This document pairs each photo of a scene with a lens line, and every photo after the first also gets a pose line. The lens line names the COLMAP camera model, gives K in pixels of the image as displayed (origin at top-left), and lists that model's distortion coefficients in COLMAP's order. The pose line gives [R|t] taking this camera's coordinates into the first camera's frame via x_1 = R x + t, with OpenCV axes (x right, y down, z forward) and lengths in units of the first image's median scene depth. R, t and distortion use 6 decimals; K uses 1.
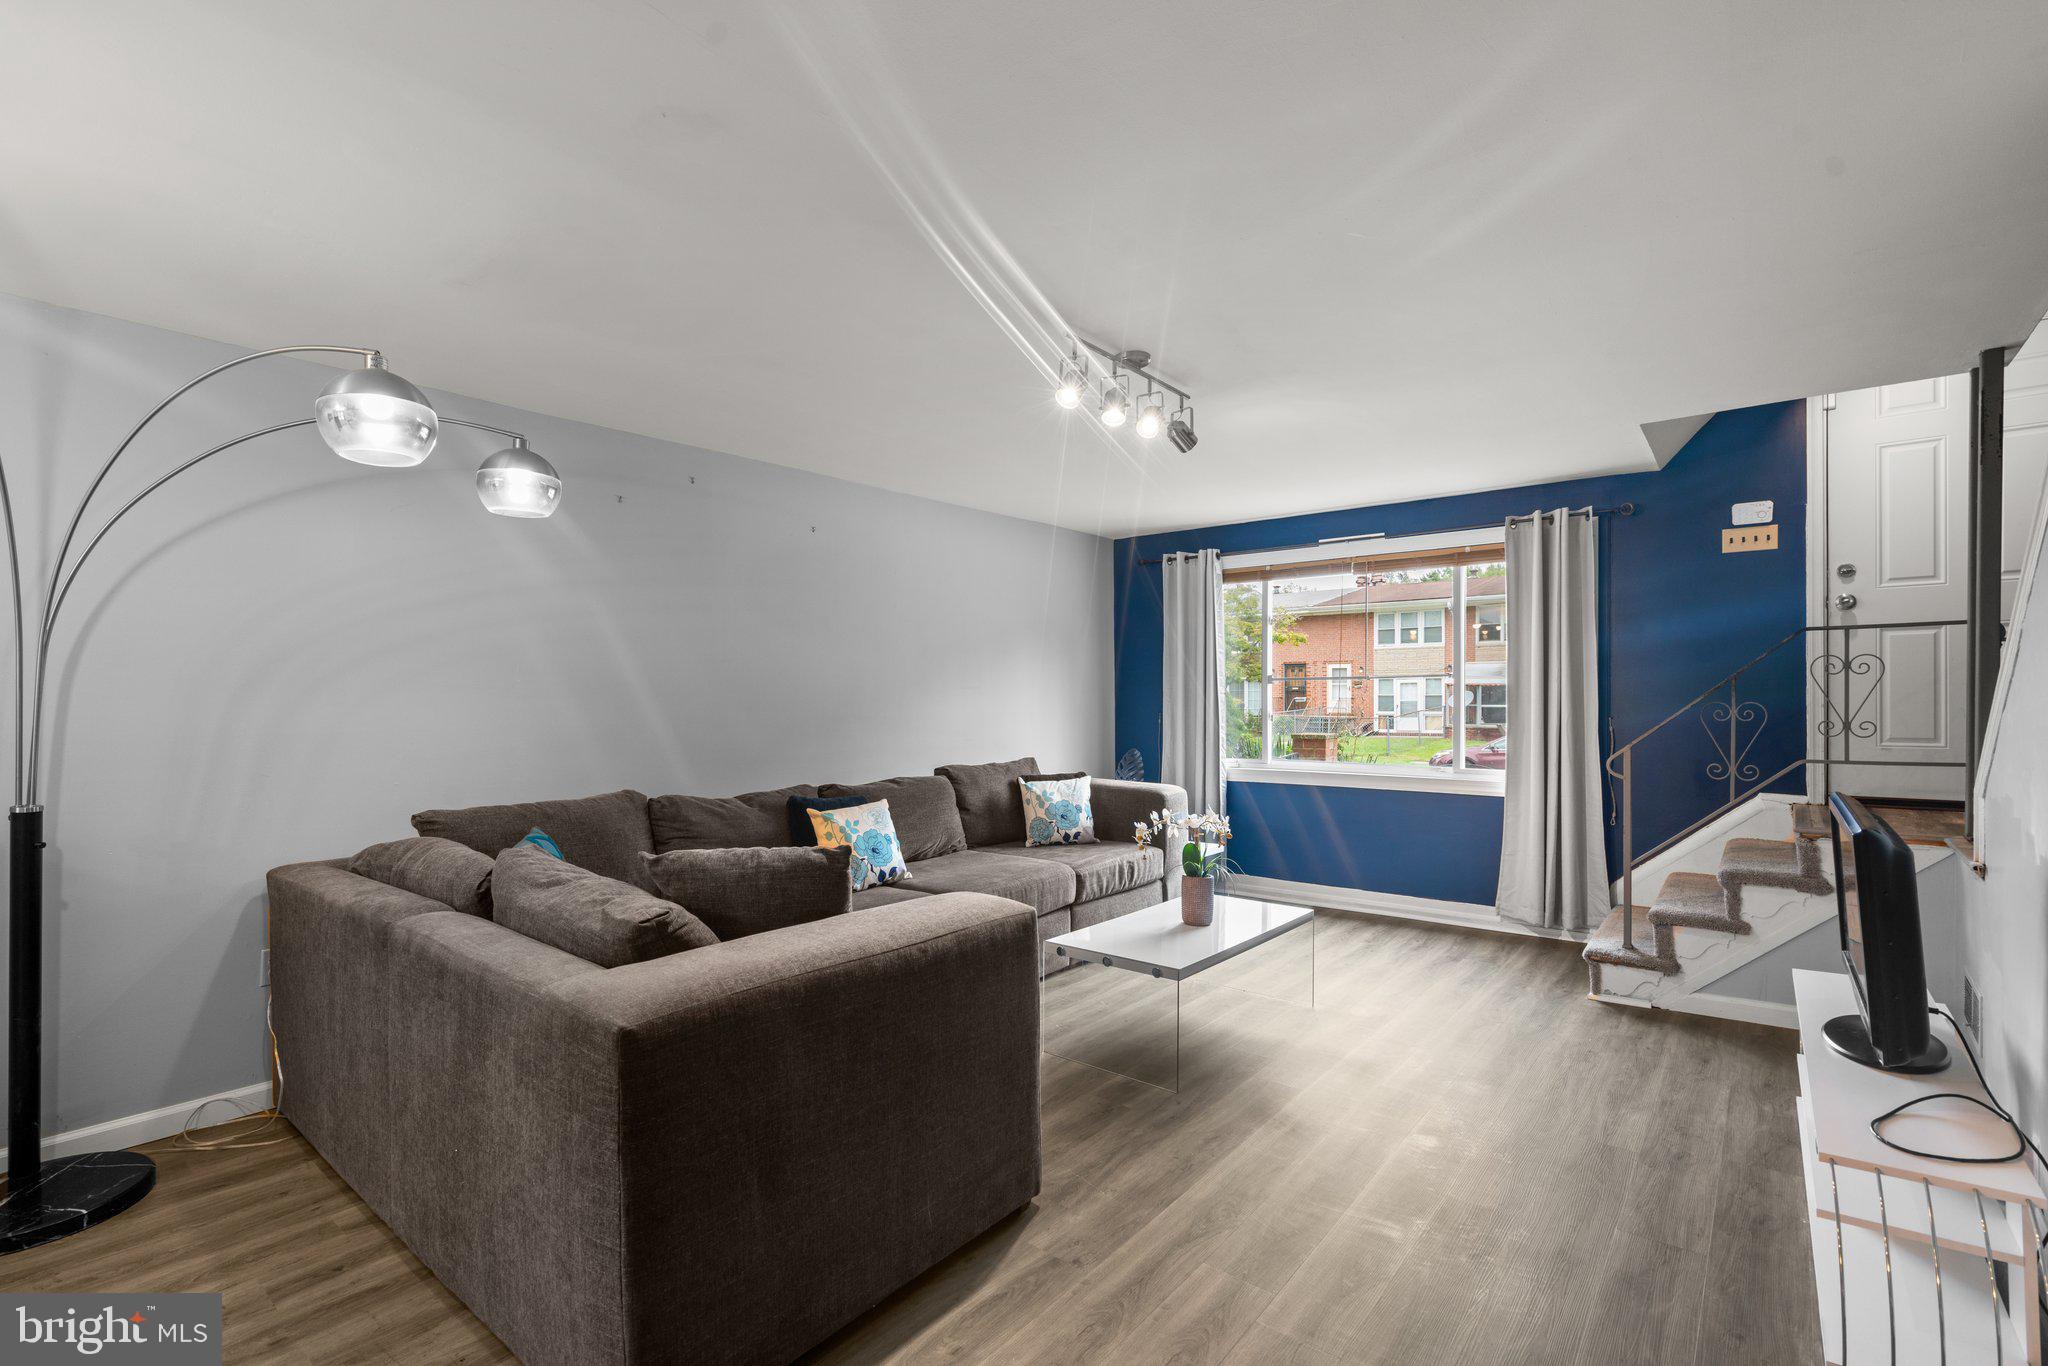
lens RADIAL K [[905.0, 0, 1024.0], [0, 905.0, 683.0], [0, 0, 1]] dist [0.000978, 0.000143]
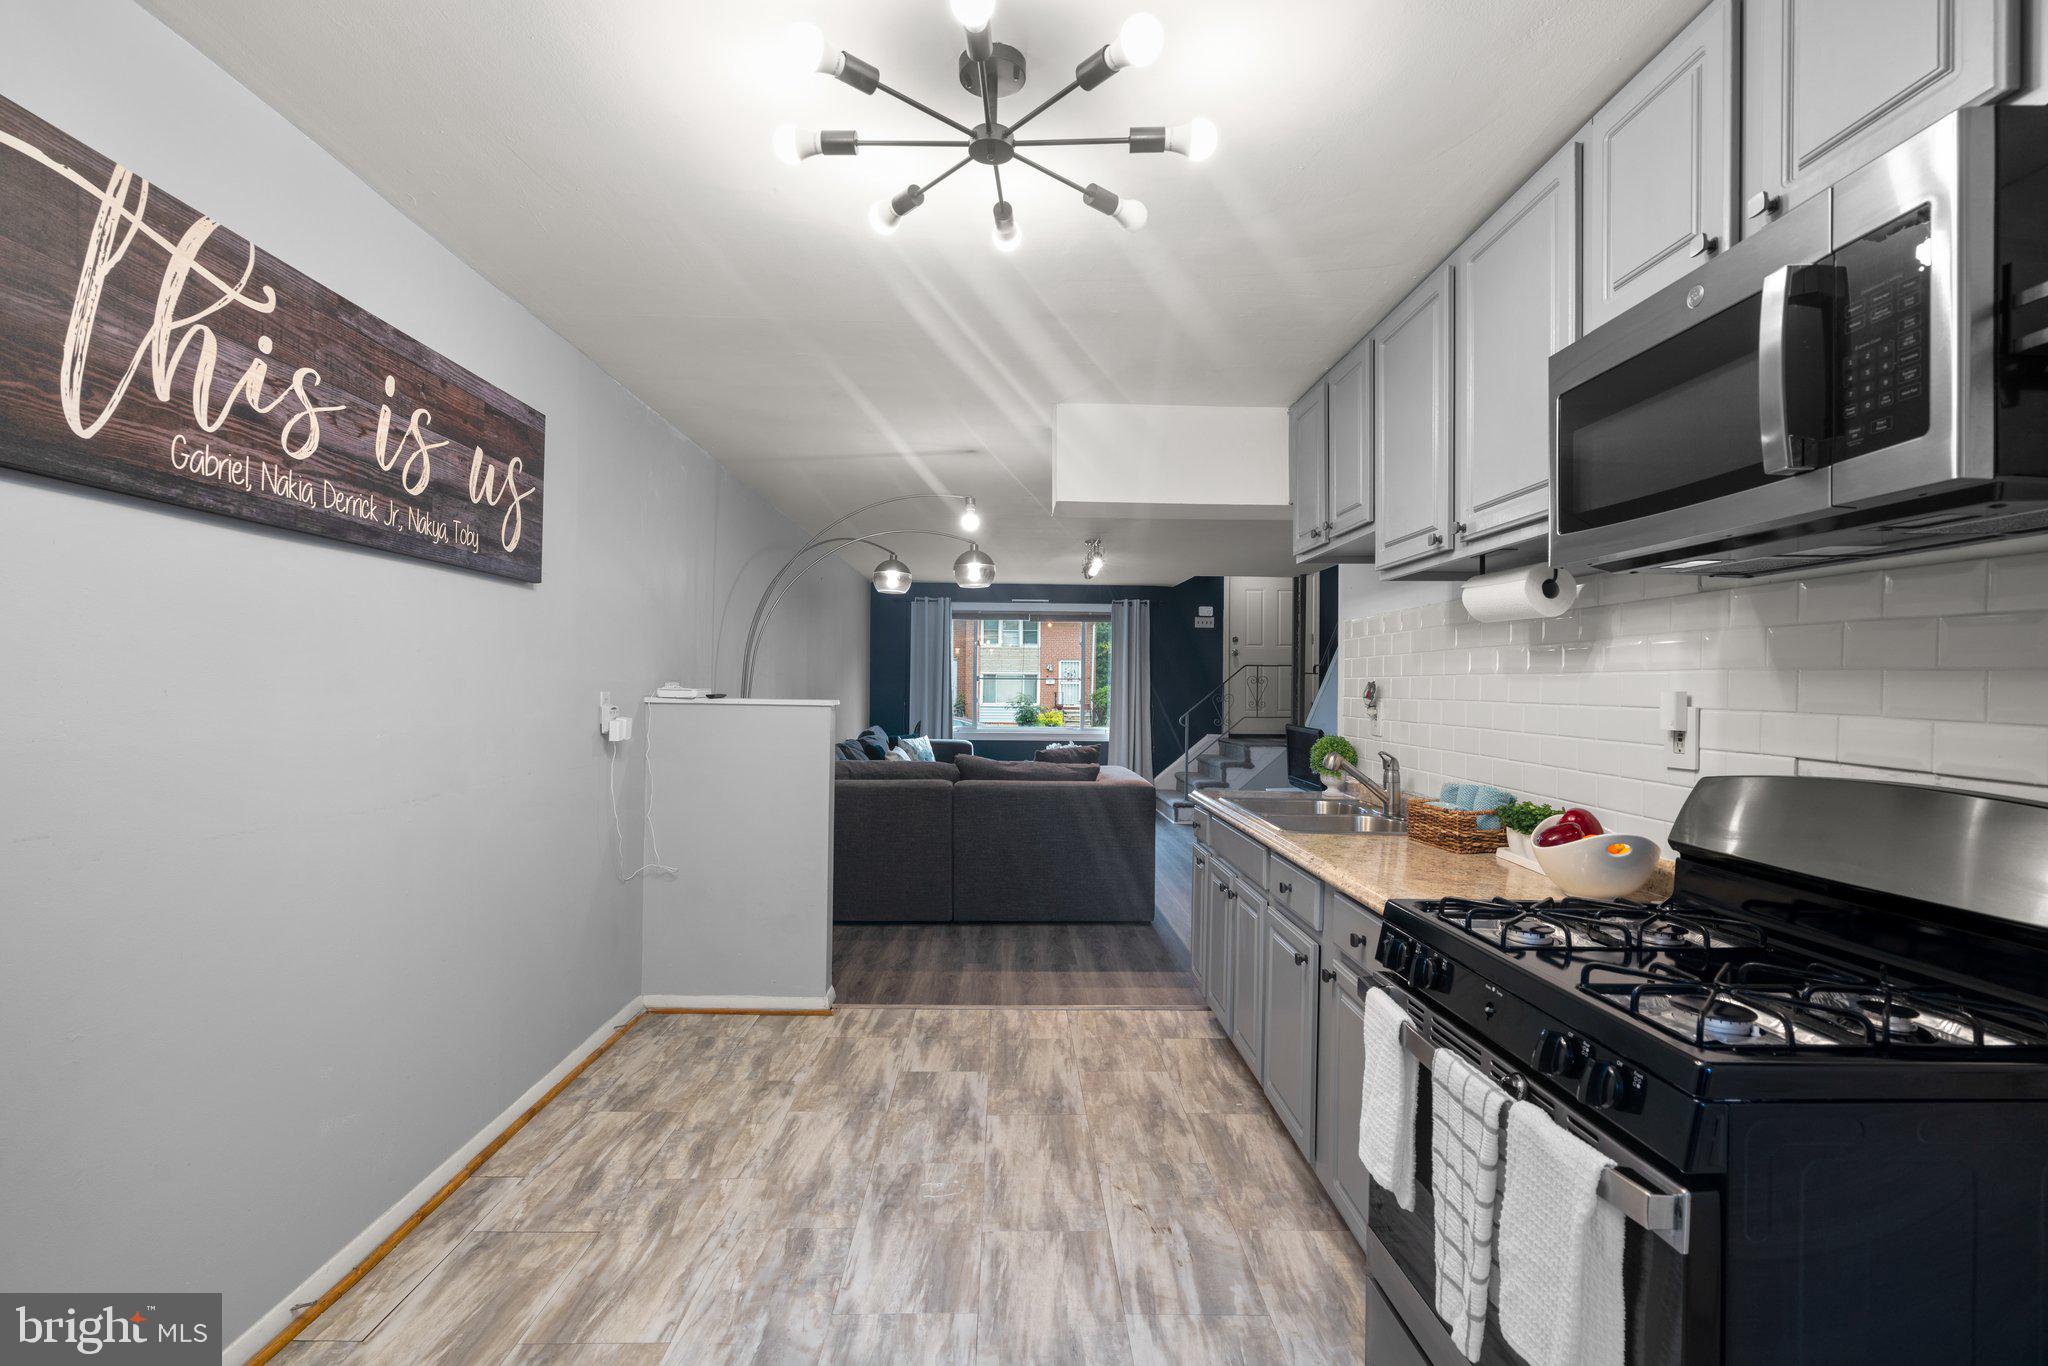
lens RADIAL K [[928.0, 0, 1024.0], [0, 928.0, 683.0], [0, 0, 1]] dist [0.002652, 0.000584]
pose [[0.755968, 0.014079, 0.654458, -1.099610], [-0.018637, 0.999826, 0.000020, -0.000123], [-0.654344, -0.012212, 0.756099, -0.476088]]
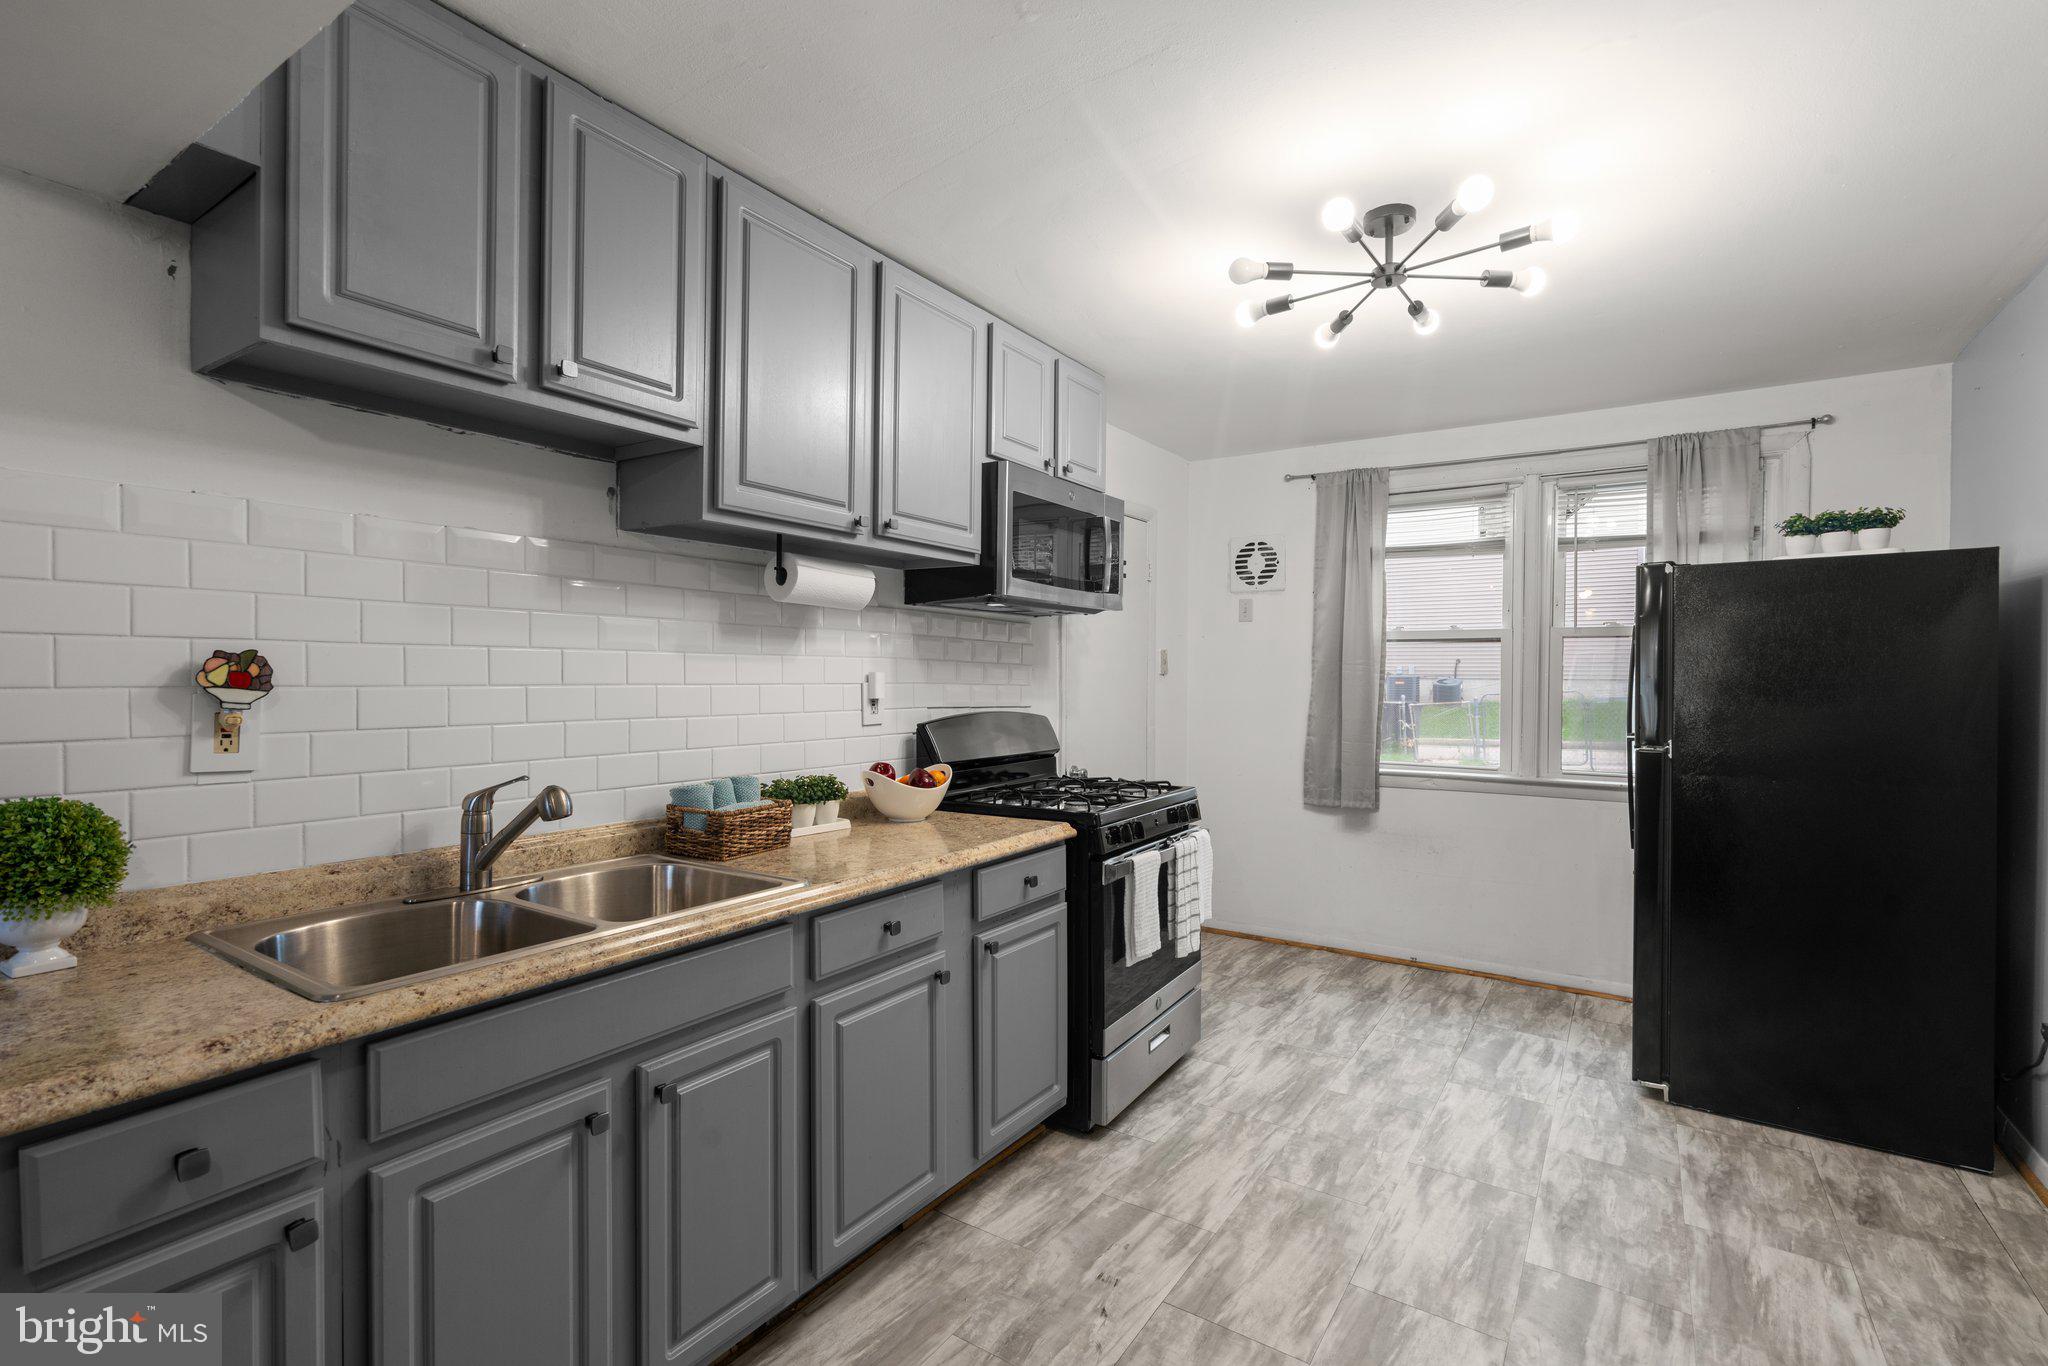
lens RADIAL K [[928.0, 0, 1024.0], [0, 928.0, 683.0], [0, 0, 1]] dist [0.002652, 0.000584]
pose [[-0.994411, -0.000803, -0.105579, -0.588822], [-0.000855, 1.000000, 0.000449, 0.005622], [0.105579, 0.000537, -0.994411, 0.348410]]
